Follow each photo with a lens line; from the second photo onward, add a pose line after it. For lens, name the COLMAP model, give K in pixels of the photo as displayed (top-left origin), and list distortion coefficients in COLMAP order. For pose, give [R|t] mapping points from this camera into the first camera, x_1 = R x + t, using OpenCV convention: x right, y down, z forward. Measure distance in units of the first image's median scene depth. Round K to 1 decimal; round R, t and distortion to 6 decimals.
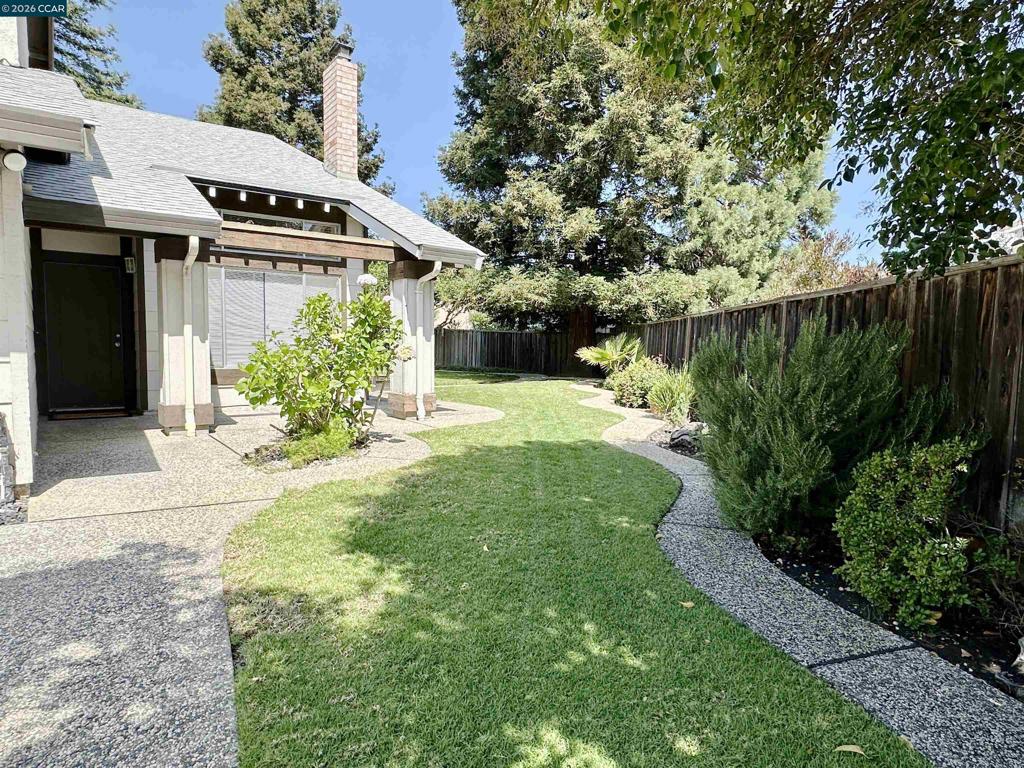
lens RADIAL K [[622.4, 0, 508.4], [0, 622.4, 389.6], [0, 0, 1]] dist [-0.003836, 0.003101]
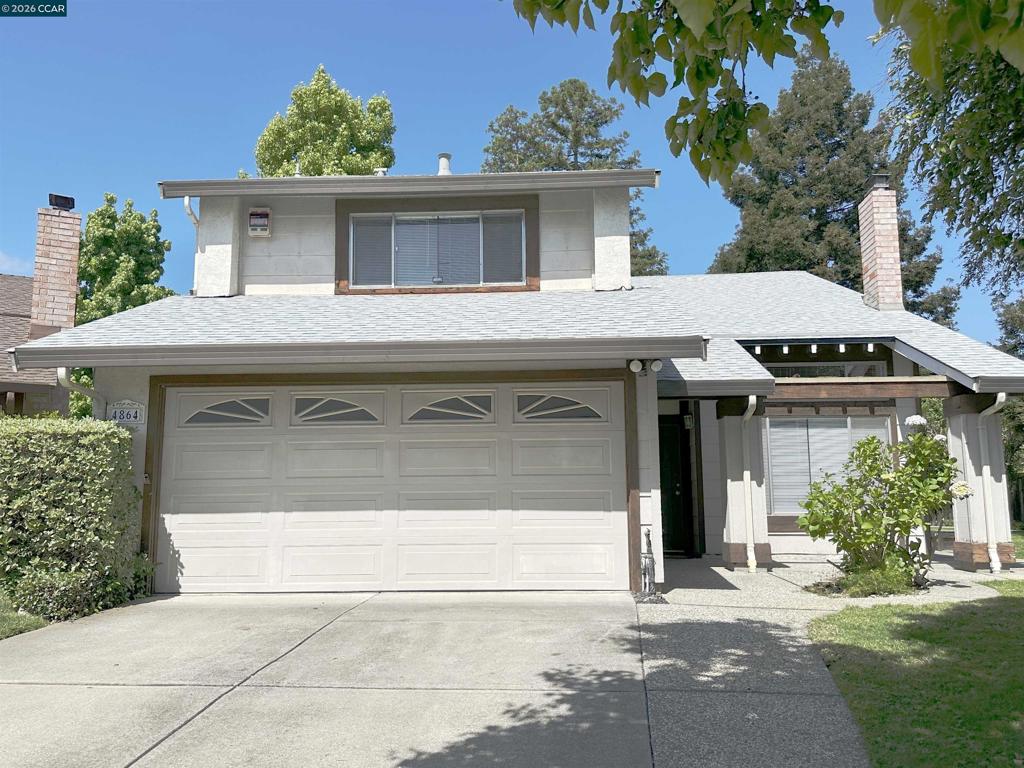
lens RADIAL K [[830.2, 0, 502.2], [0, 830.2, 390.7], [0, 0, 1]] dist [0.035938, -0.061160]
pose [[0.763189, -0.100474, -0.638316, 0.092780], [-0.033863, 0.980261, -0.194786, 0.045319], [0.645287, 0.170274, 0.744722, -0.324052]]
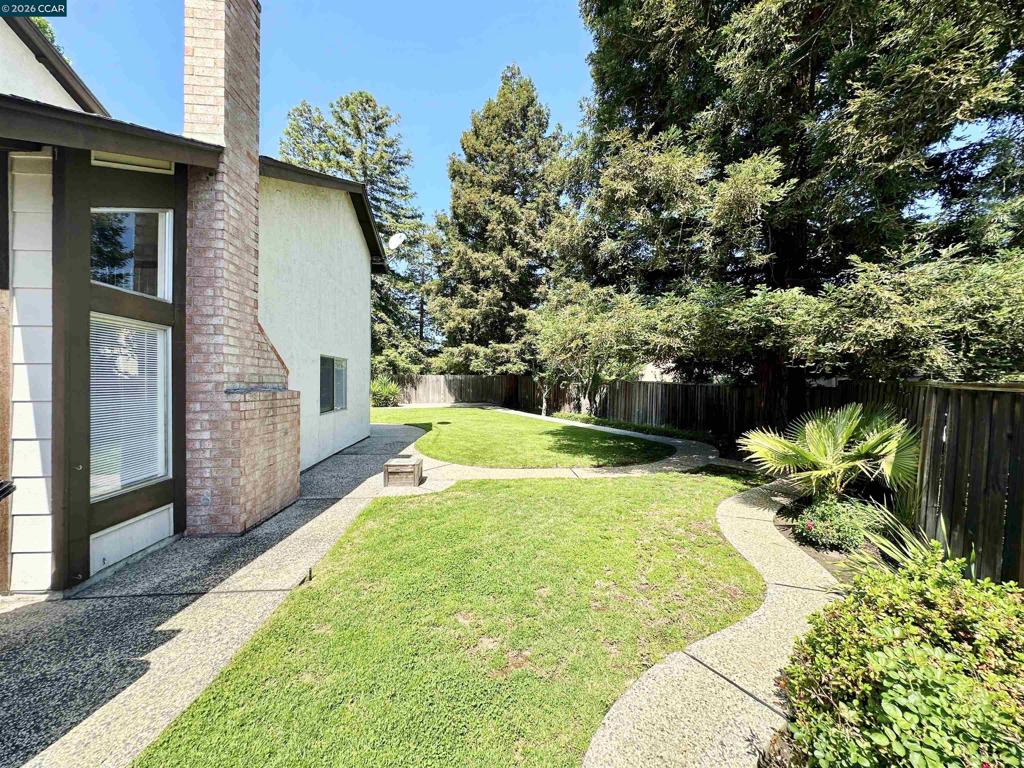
lens RADIAL K [[409.8, 0, 512.4], [0, 409.8, 385.2], [0, 0, 1]] dist [-0.000172, 0.000244]
pose [[0.856779, -0.003765, -0.515669, 0.208353], [-0.031466, 0.997728, -0.059566, -0.131773], [0.514722, 0.067261, 0.854715, 1.025414]]
